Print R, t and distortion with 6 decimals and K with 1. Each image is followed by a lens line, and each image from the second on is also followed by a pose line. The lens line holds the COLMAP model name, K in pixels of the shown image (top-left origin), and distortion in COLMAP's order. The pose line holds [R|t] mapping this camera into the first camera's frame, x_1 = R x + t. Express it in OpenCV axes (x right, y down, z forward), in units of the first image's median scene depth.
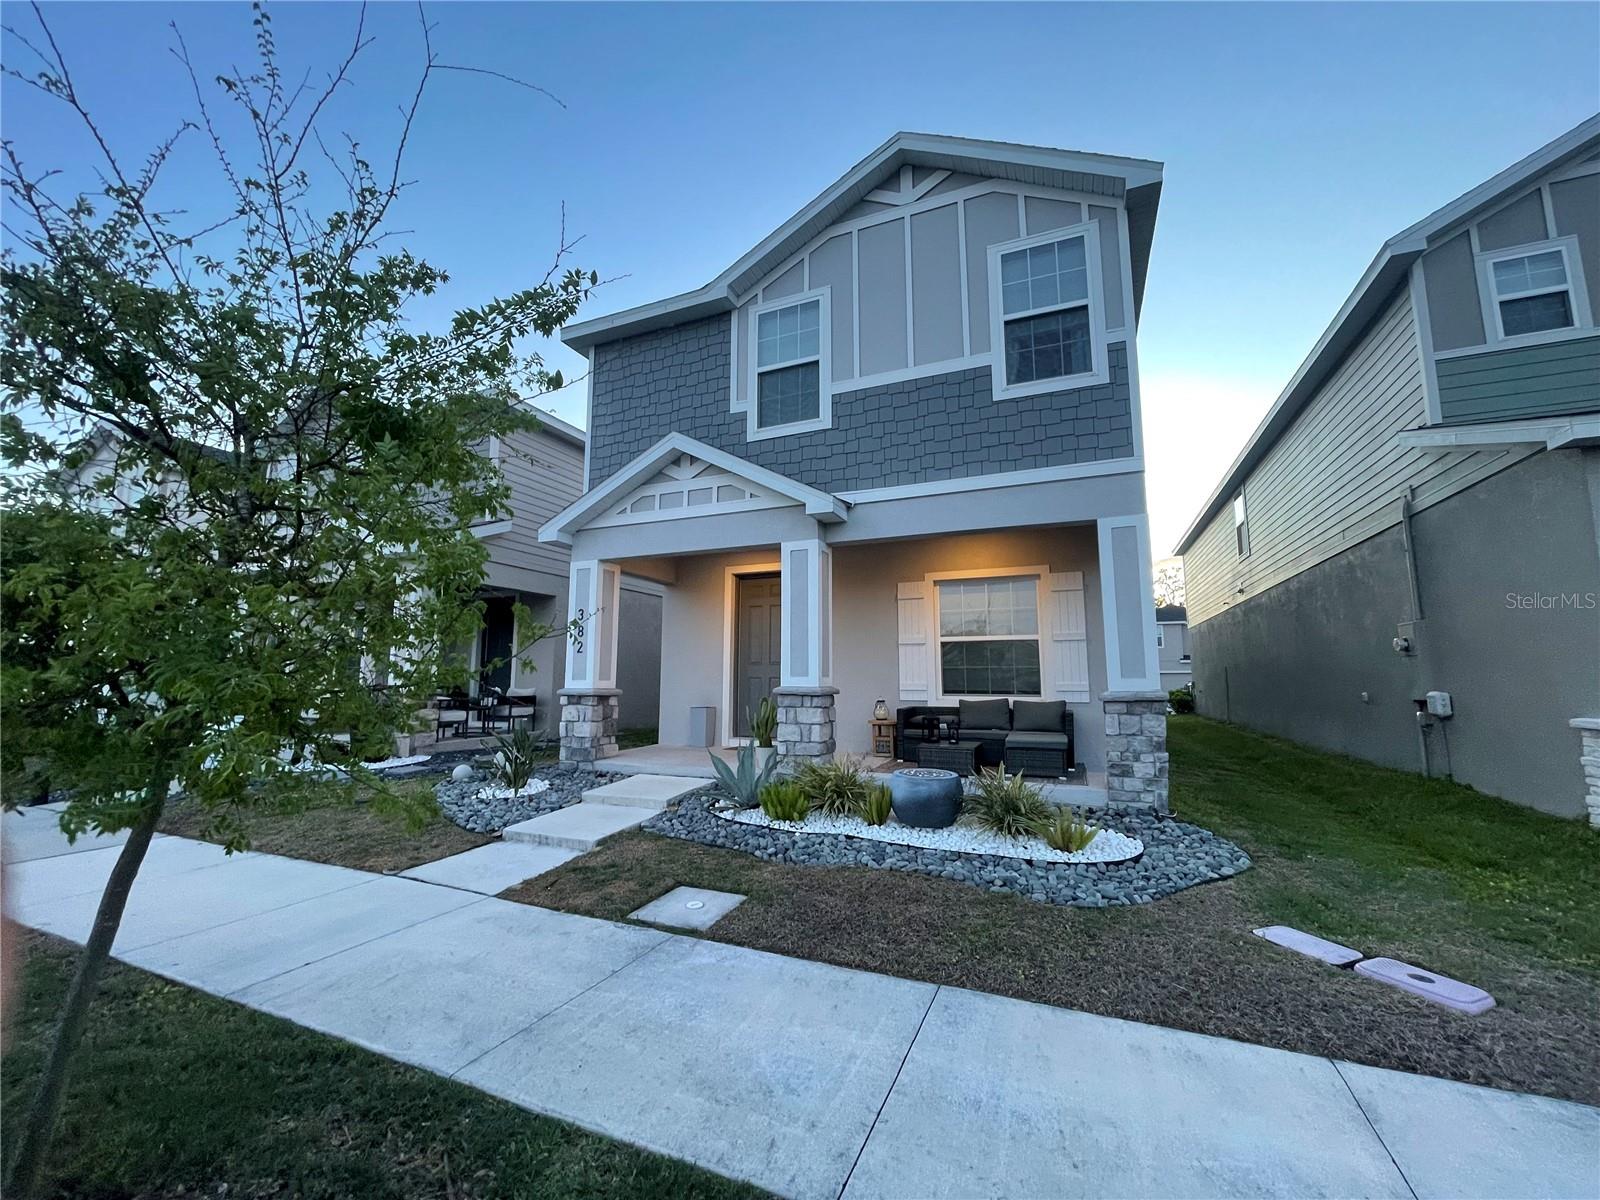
lens RADIAL K [[642.6, 0, 800.1], [0, 642.6, 606.1], [0, 0, 1]] dist [-0.006440, 0.001230]
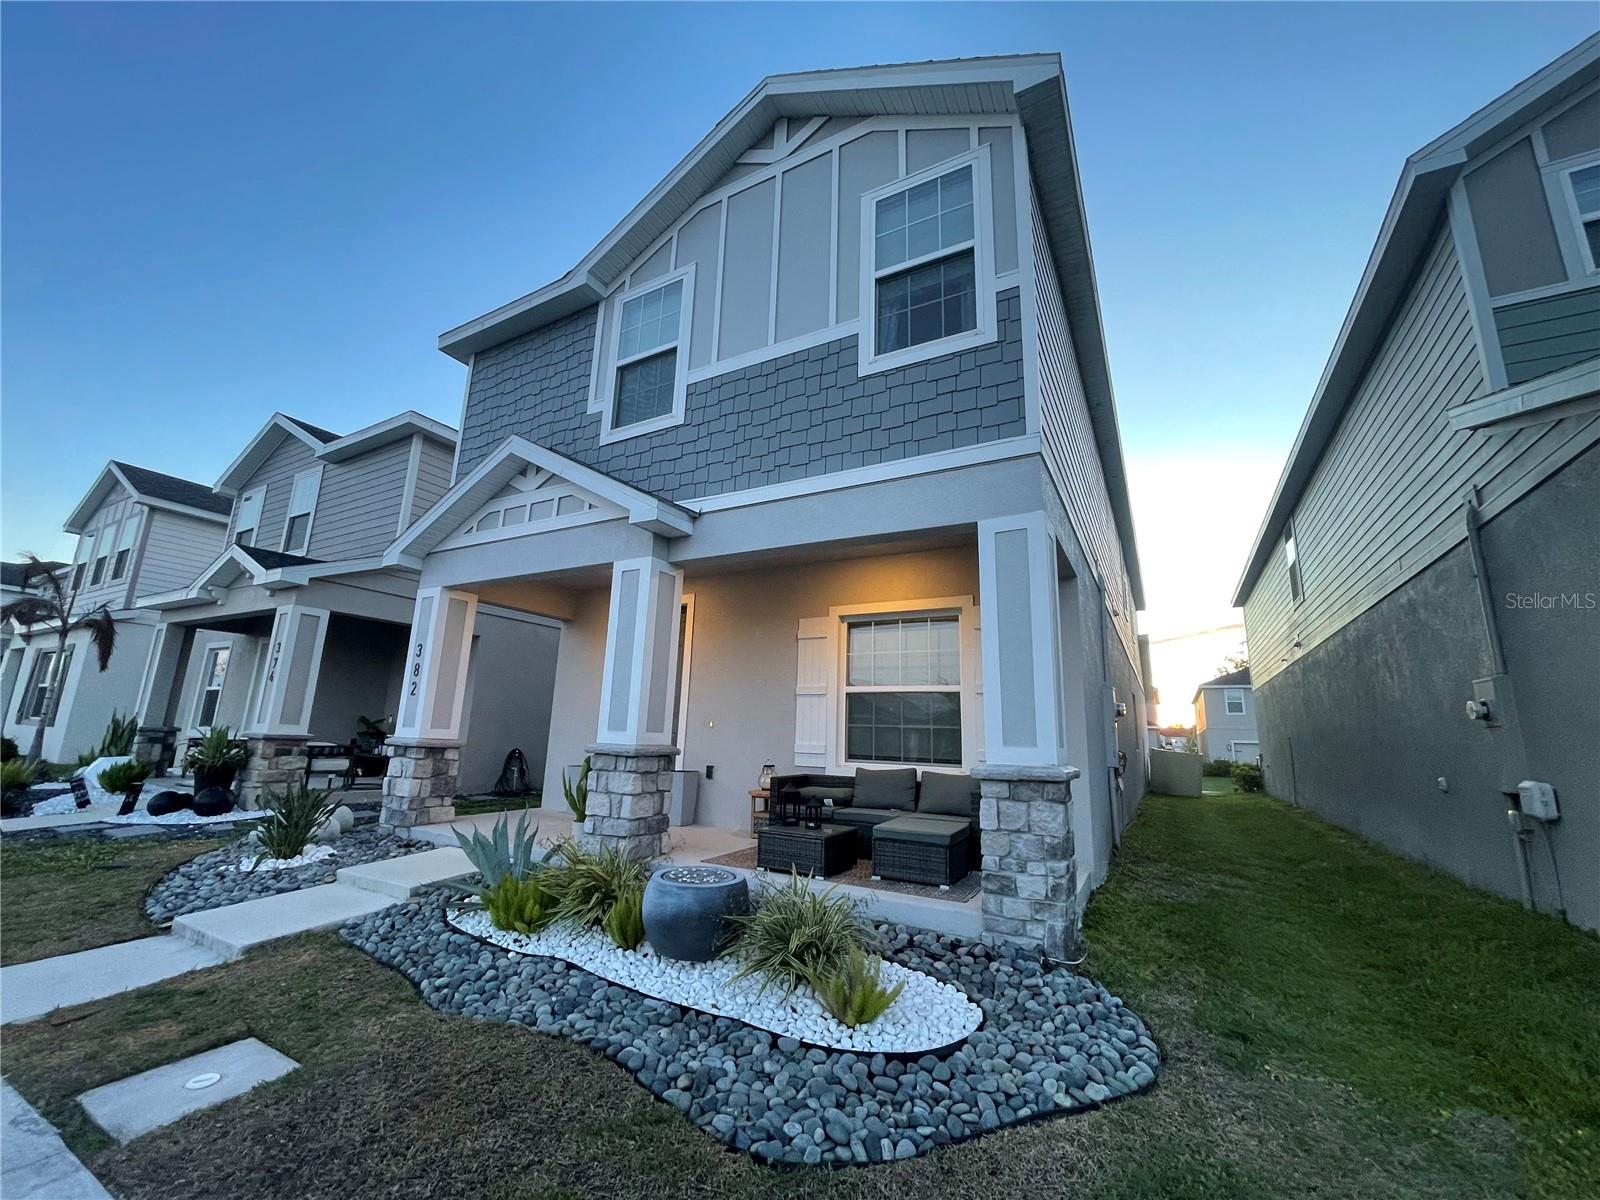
lens RADIAL K [[642.6, 0, 803.2], [0, 642.6, 605.2], [0, 0, 1]] dist [-0.006440, 0.001230]
pose [[0.994230, 0.009139, -0.106880, 0.307495], [-0.018648, 0.995918, -0.088310, 0.023284], [0.105637, 0.089793, 0.990342, 0.241554]]
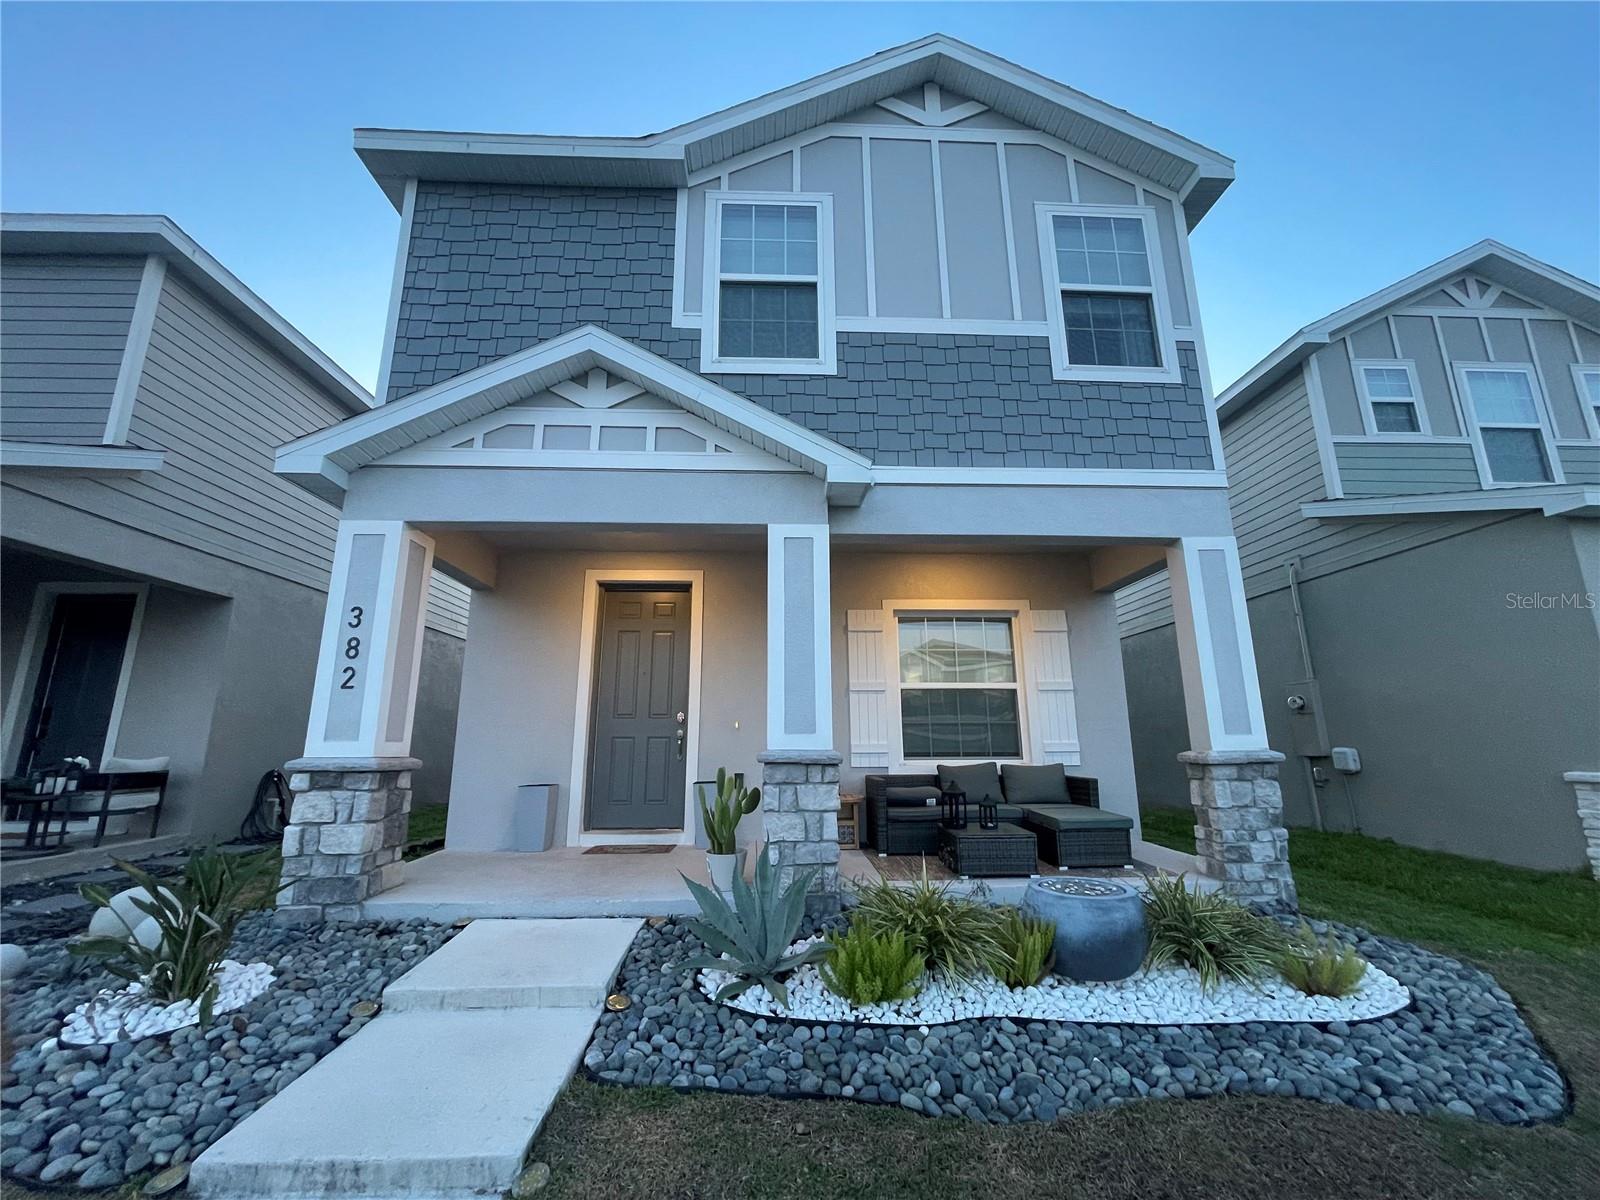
lens RADIAL K [[642.6, 0, 797.9], [0, 642.6, 604.7], [0, 0, 1]] dist [-0.006440, 0.001230]
pose [[0.900498, 0.085664, 0.426339, -0.284602], [-0.044767, 0.993458, -0.105058, 0.051112], [-0.432550, 0.075519, 0.898442, 0.430033]]
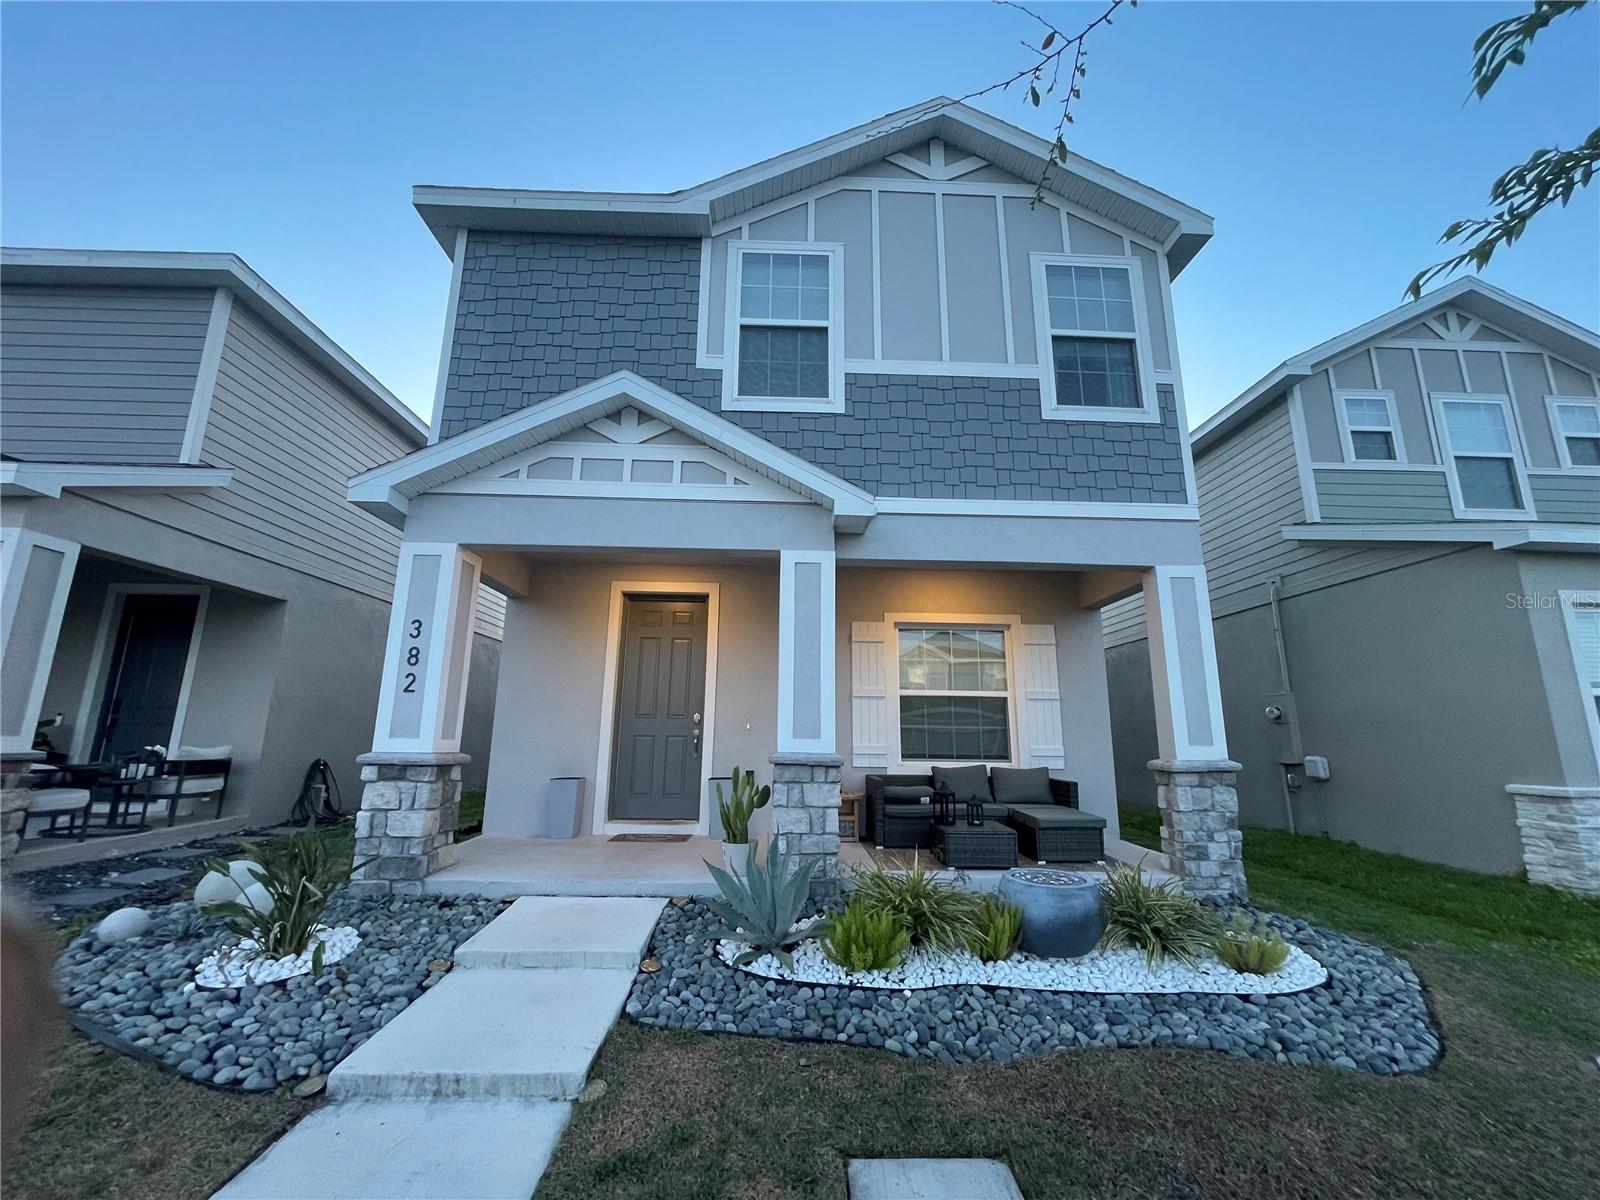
lens RADIAL K [[642.6, 0, 797.8], [0, 642.6, 604.6], [0, 0, 1]] dist [-0.006440, 0.001230]
pose [[0.903821, 0.095403, 0.417140, -0.323063], [-0.061134, 0.993618, -0.094790, 0.031149], [-0.423521, 0.060172, 0.903886, 0.356757]]
